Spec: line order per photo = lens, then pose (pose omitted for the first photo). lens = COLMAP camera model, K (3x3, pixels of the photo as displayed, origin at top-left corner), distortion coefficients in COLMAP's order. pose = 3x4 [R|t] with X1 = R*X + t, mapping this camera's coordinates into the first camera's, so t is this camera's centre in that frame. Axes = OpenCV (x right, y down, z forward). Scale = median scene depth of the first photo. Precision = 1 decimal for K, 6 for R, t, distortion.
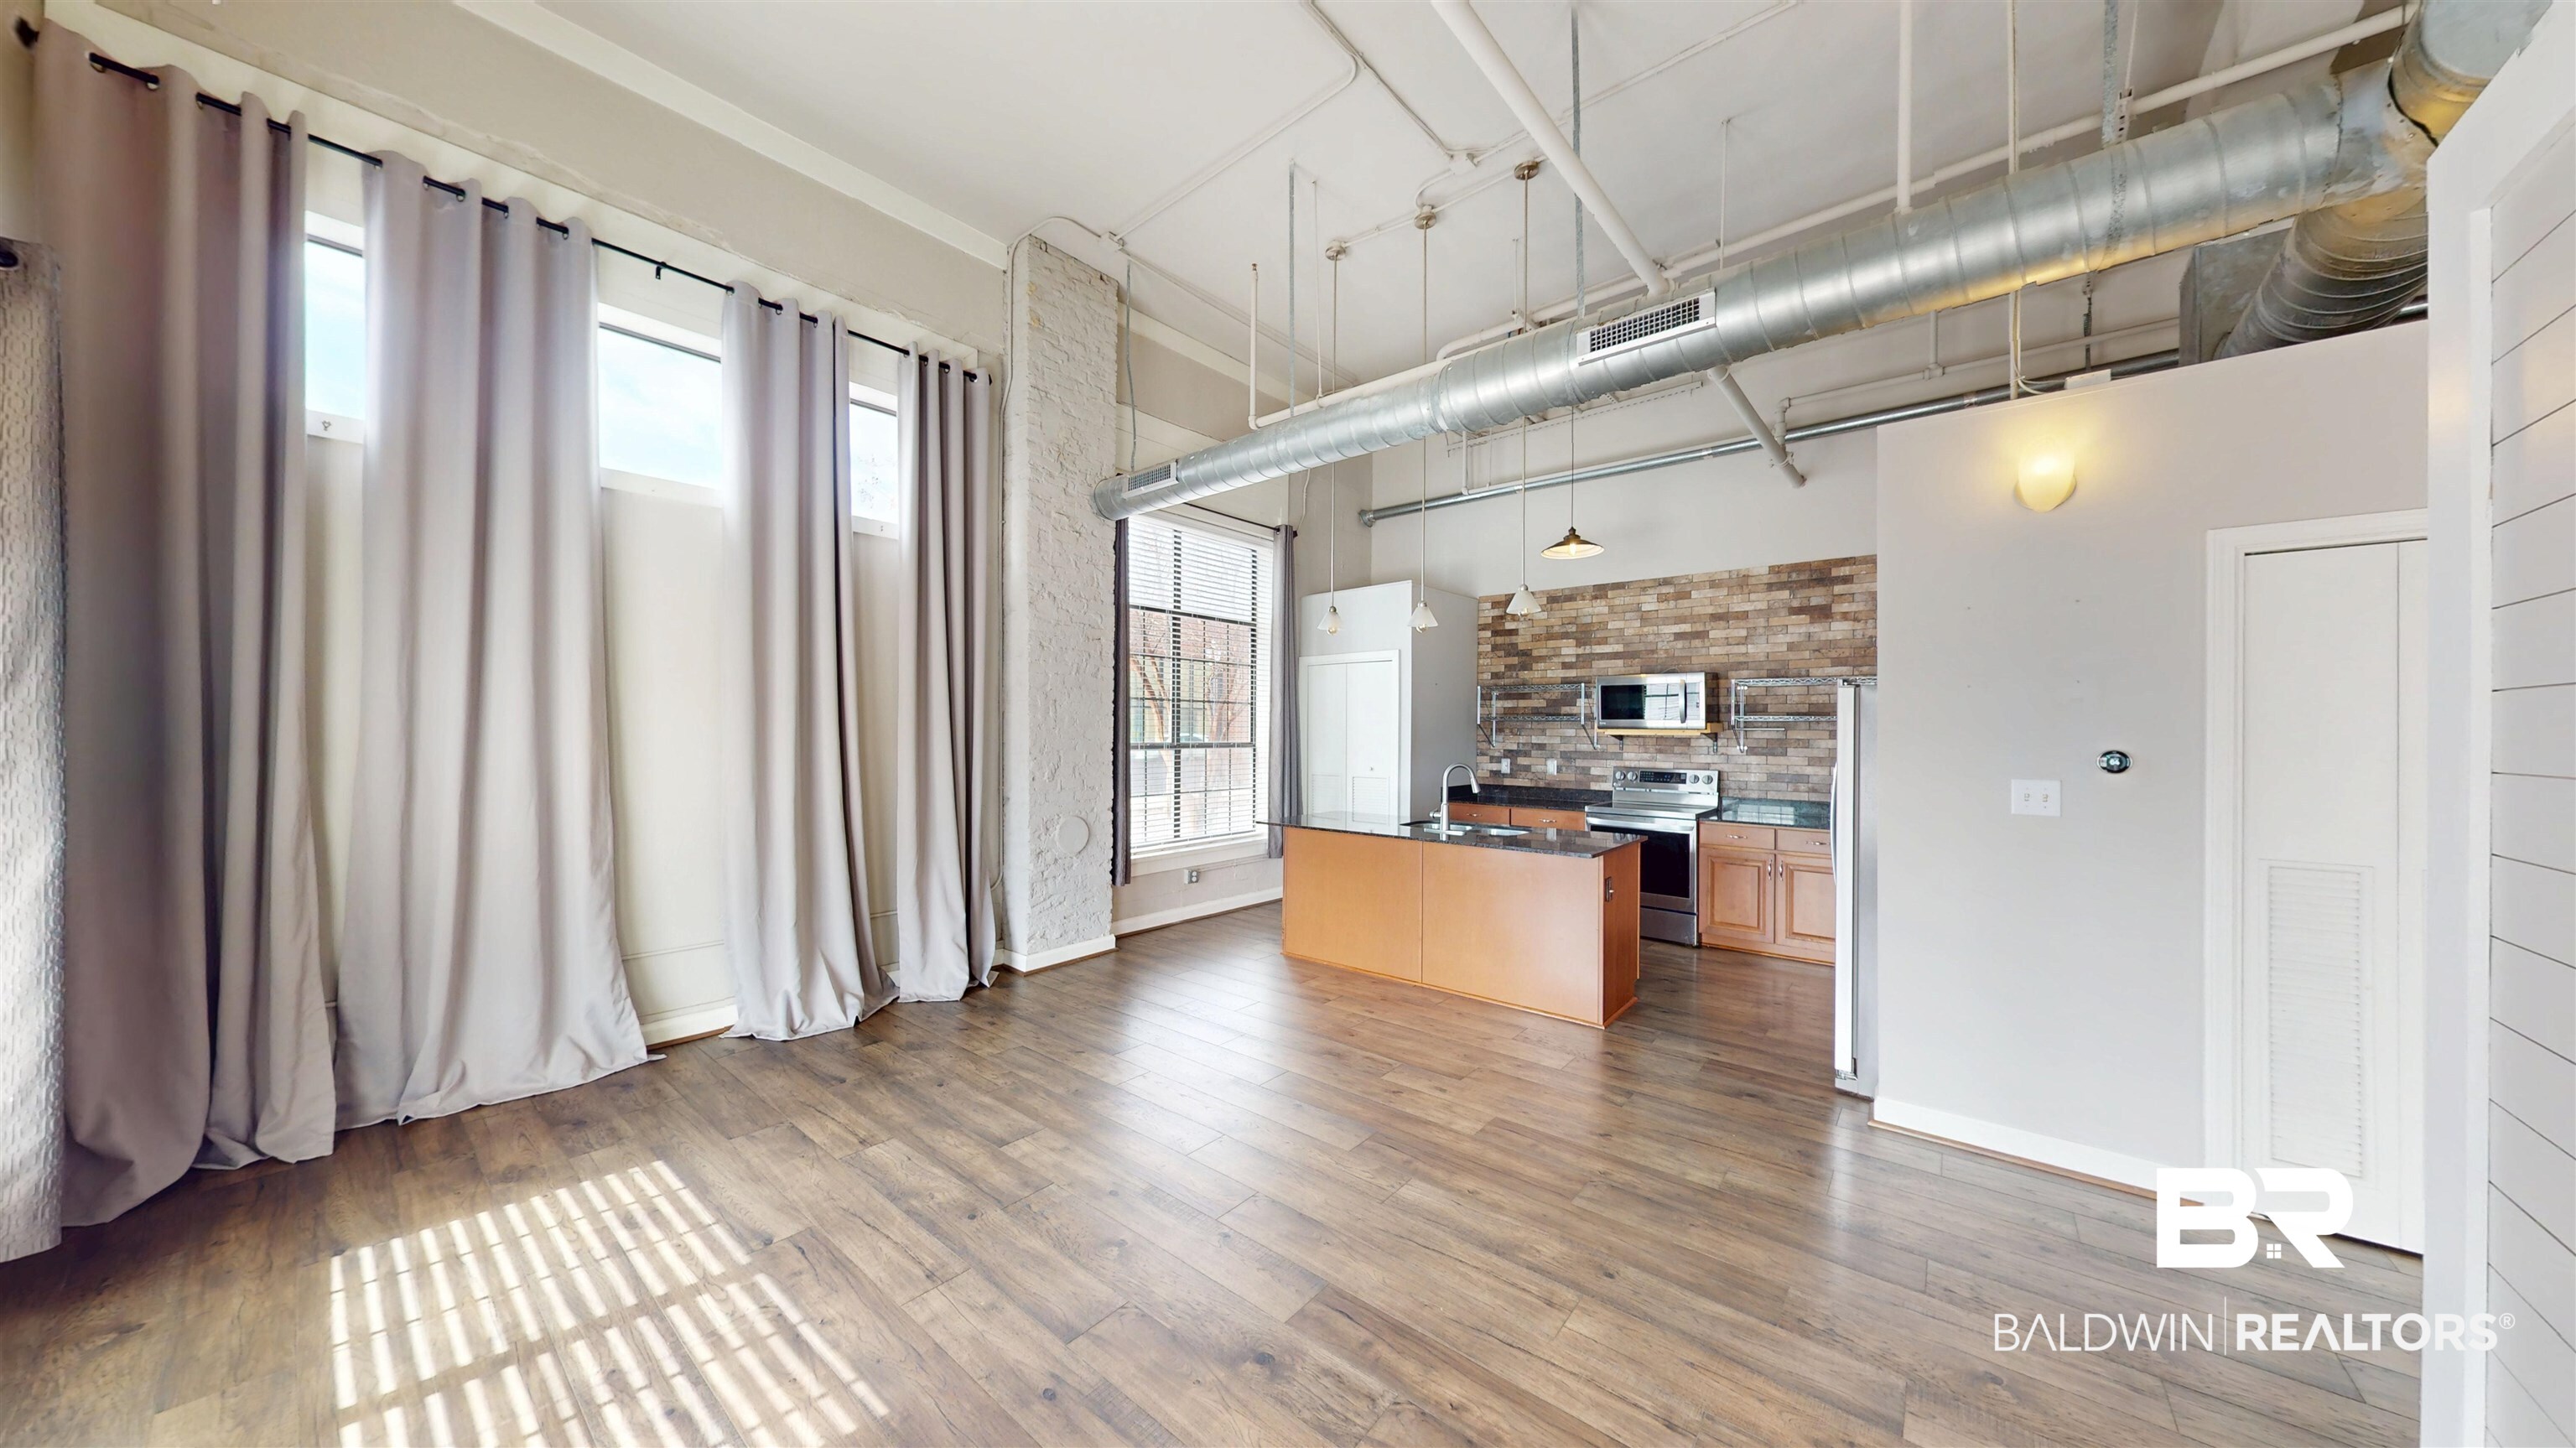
lens RADIAL K [[811.8, 0, 1295.6], [0, 811.8, 728.8], [0, 0, 1]] dist [-0.000501, 0.000093]
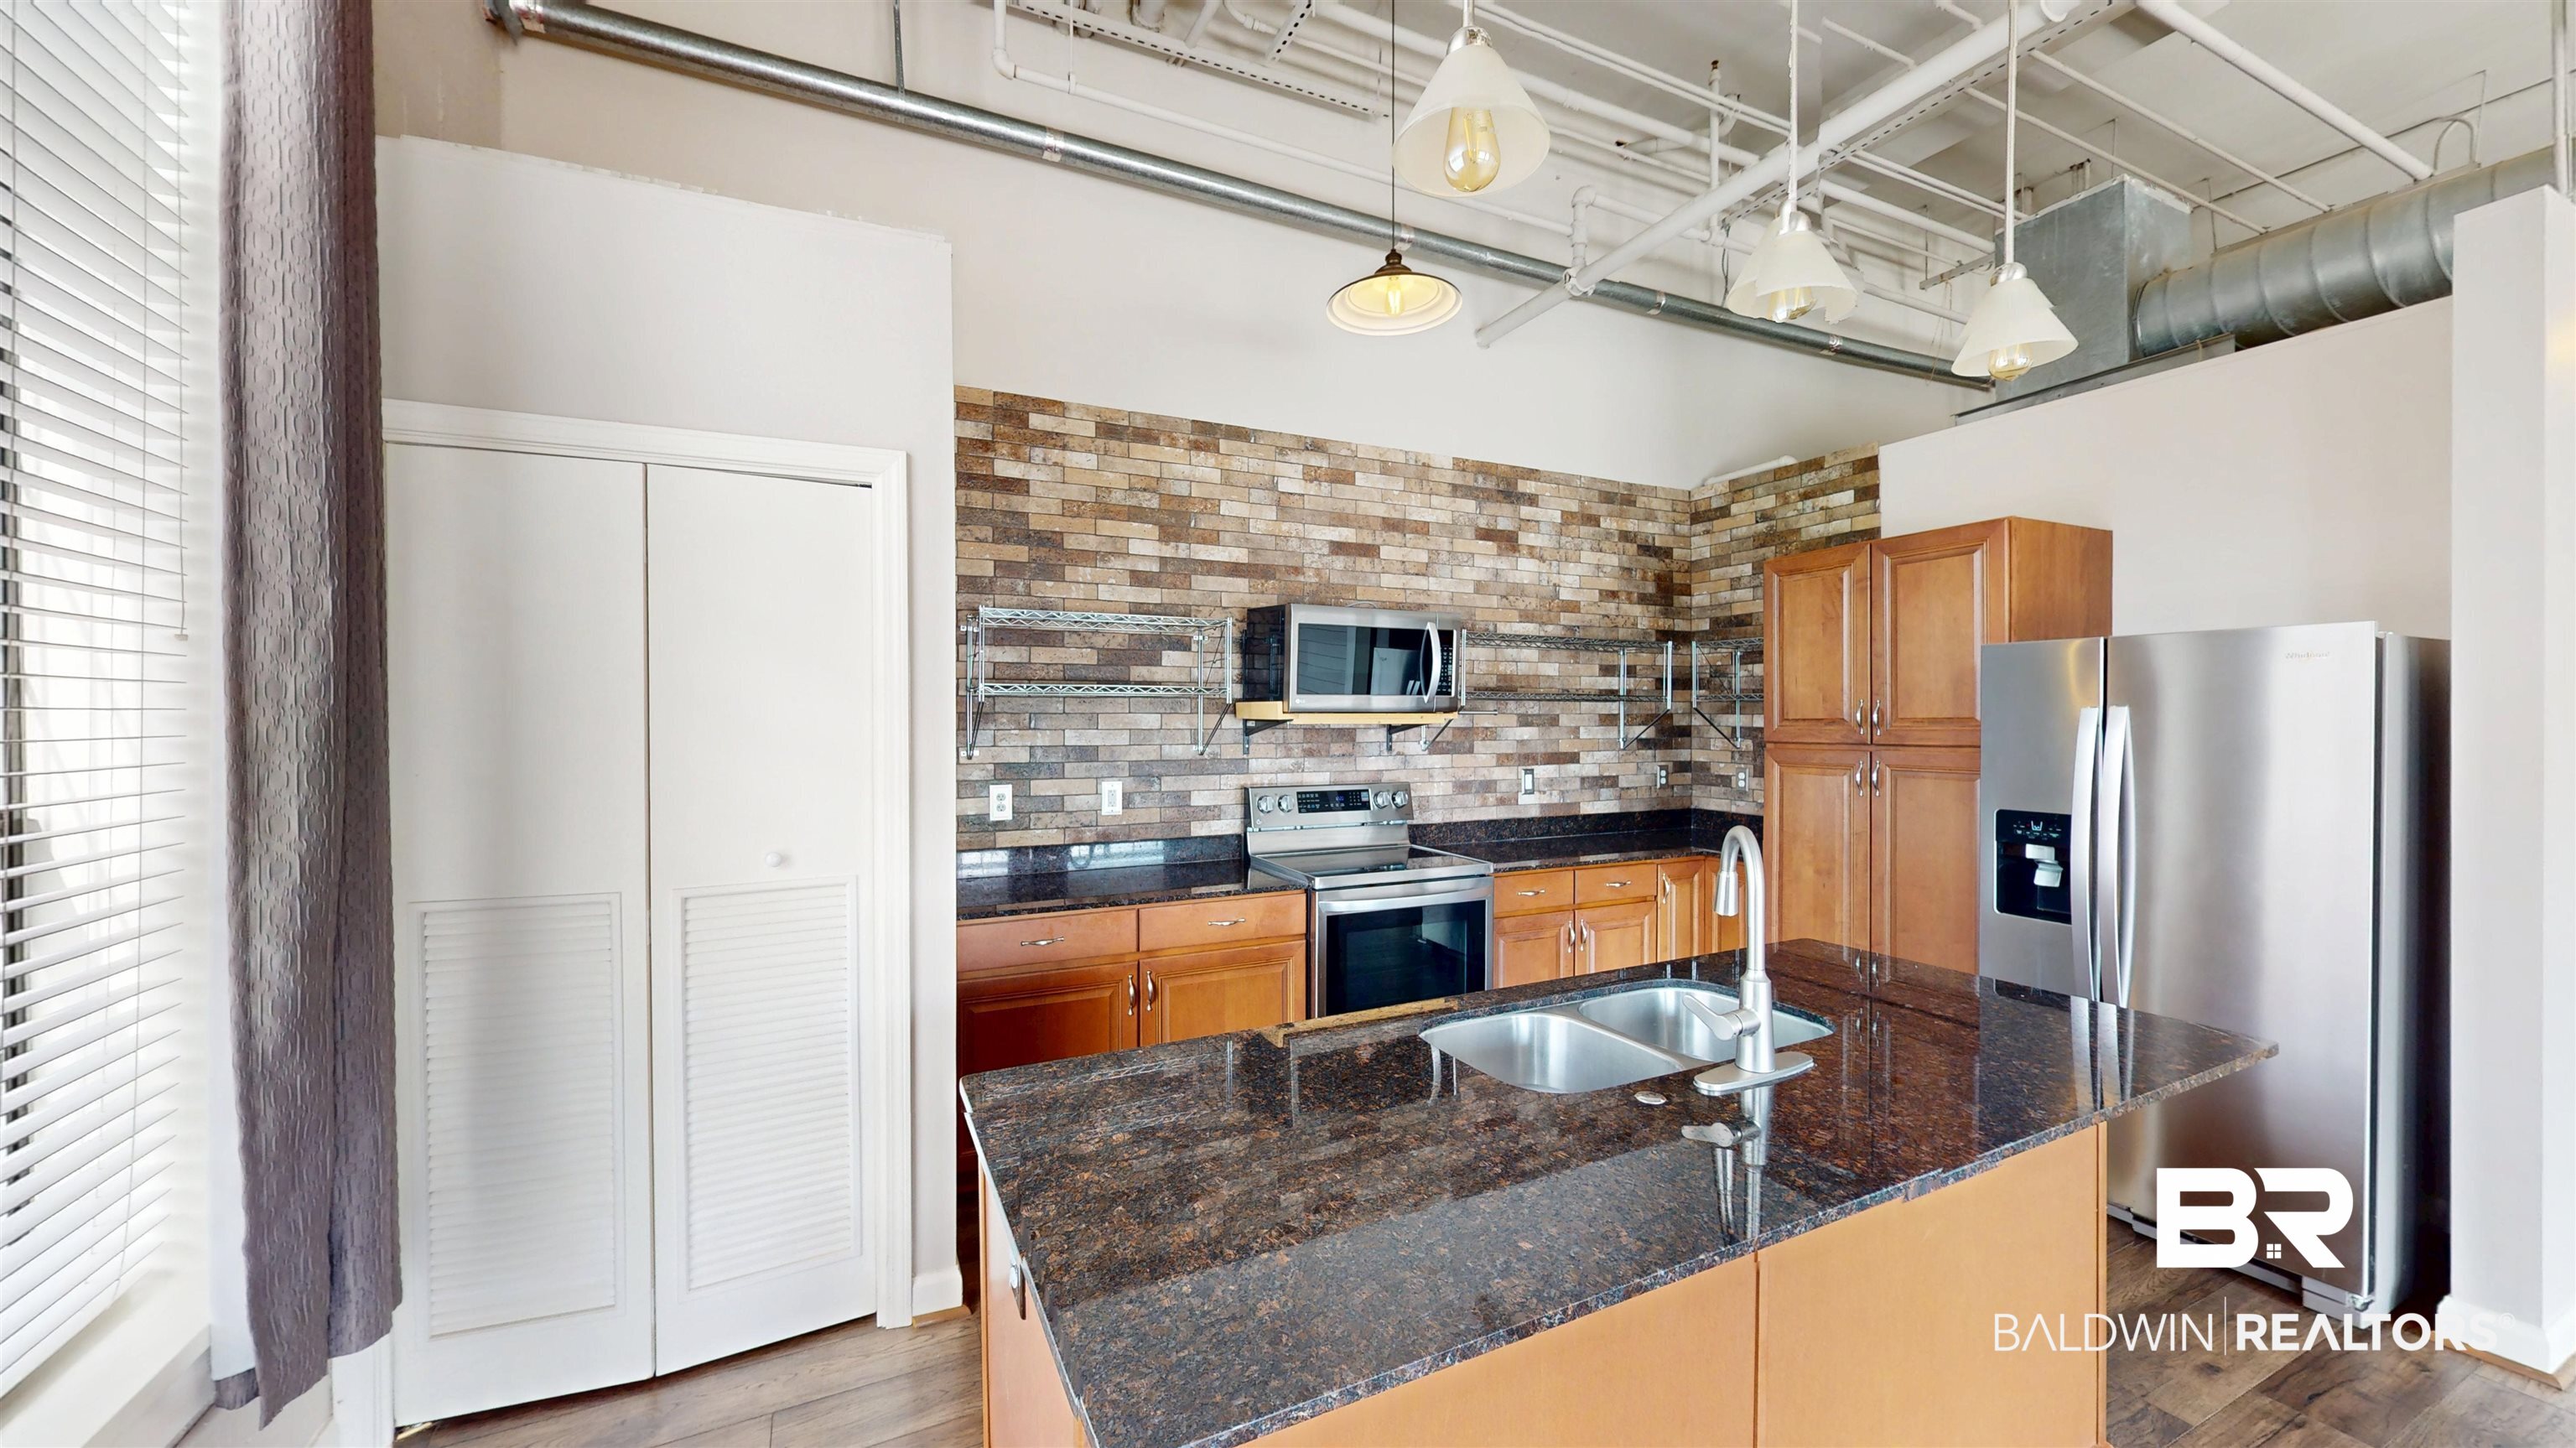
lens RADIAL K [[941.9, 0, 1283.2], [0, 941.9, 725.2], [0, 0, 1]] dist [-0.000476, 0.000094]
pose [[0.419460, -0.015128, 0.907648, -0.142961], [0.003515, 0.999881, 0.015041, -0.001138], [-0.907767, -0.003119, 0.419463, 0.782293]]
